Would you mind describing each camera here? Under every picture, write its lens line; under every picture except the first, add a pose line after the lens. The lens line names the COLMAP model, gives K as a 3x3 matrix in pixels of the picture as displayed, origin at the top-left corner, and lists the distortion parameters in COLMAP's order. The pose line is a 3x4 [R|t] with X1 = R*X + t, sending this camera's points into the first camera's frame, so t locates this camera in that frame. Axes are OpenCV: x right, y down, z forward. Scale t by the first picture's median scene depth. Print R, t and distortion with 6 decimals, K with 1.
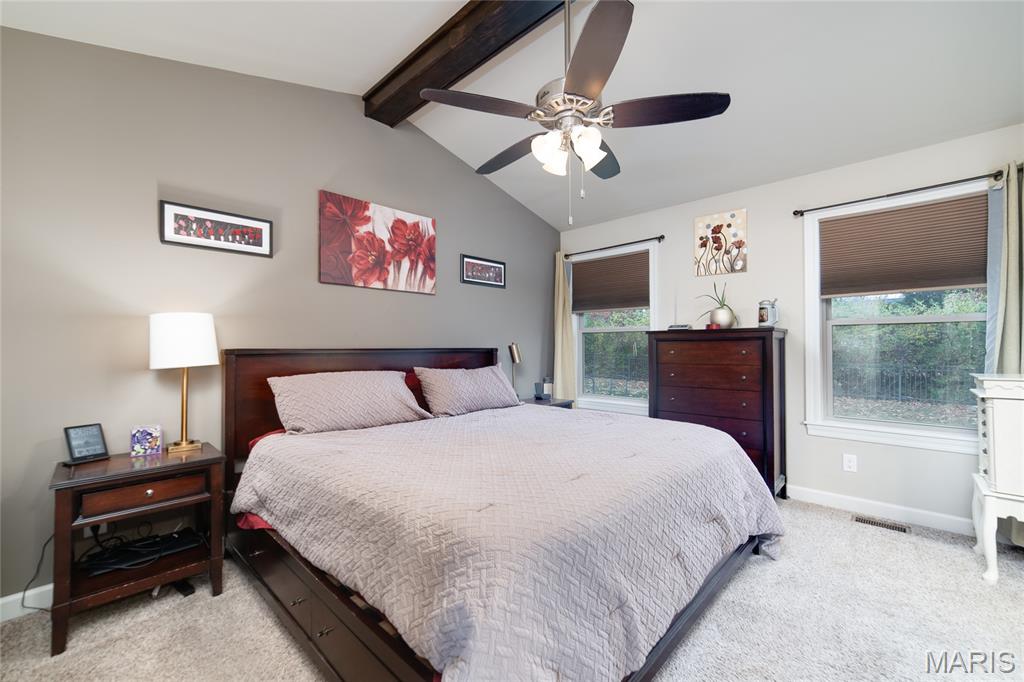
lens RADIAL K [[412.7, 0, 513.2], [0, 412.7, 345.1], [0, 0, 1]] dist [-0.000666, 0.000177]
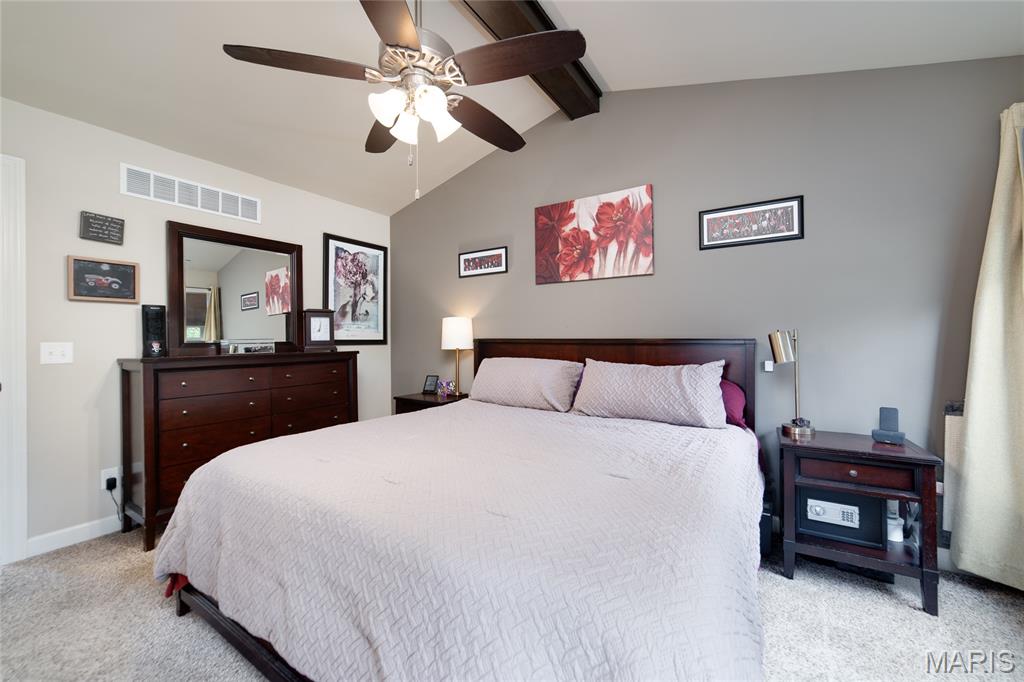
lens RADIAL K [[412.7, 0, 512.7], [0, 412.7, 336.6], [0, 0, 1]] dist [-0.000666, 0.000177]
pose [[0.194941, 0.001966, -0.980813, 0.631979], [0.012546, 0.999911, 0.004497, -0.003183], [0.980735, -0.013182, 0.194899, 0.611927]]
